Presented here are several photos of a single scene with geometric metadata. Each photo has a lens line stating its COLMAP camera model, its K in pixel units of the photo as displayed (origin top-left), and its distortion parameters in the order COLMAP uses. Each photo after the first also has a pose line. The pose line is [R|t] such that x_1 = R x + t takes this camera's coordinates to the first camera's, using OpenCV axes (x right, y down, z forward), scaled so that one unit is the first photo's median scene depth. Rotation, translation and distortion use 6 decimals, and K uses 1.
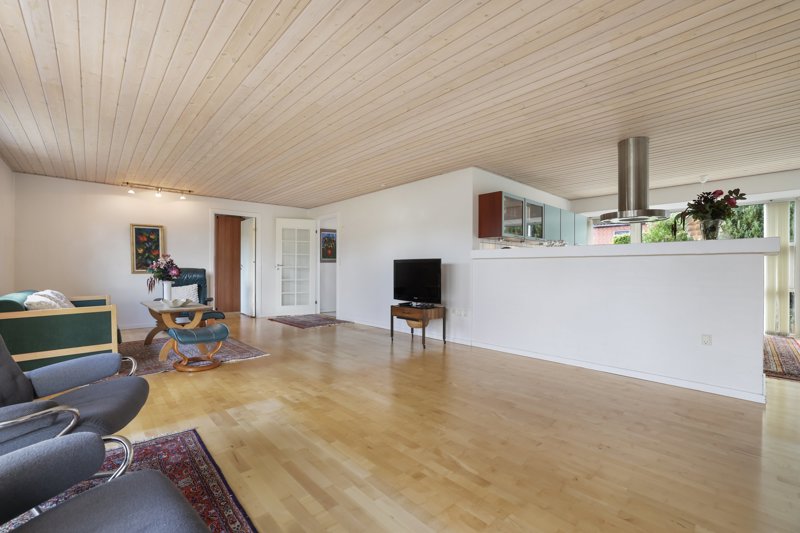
lens RADIAL K [[338.4, 0, 400.0], [0, 338.4, 266.5], [0, 0, 1]] dist [-0.012125, 0.000273]
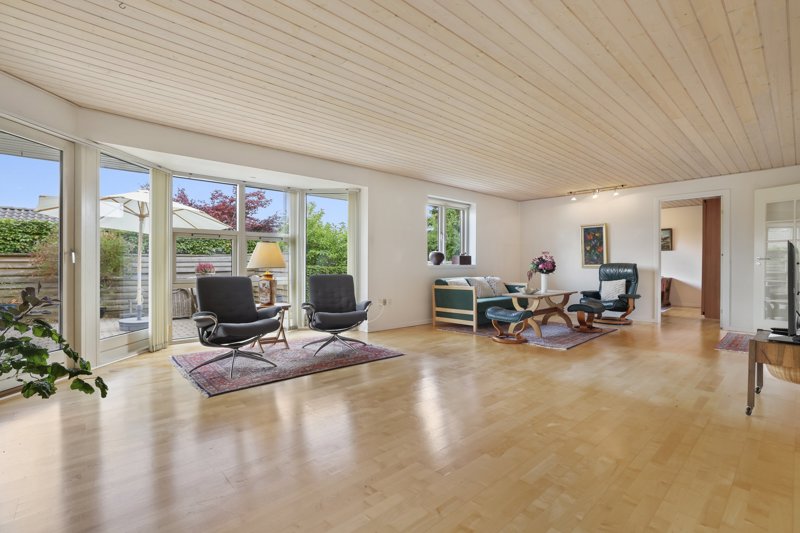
lens RADIAL K [[378.2, 0, 401.8], [0, 378.2, 263.1], [0, 0, 1]] dist [-0.025704, 0.000274]
pose [[0.002625, -0.001988, -0.999995, 0.499271], [0.003793, 0.999991, -0.001978, 0.004814], [0.999989, -0.003788, 0.002633, 0.360674]]
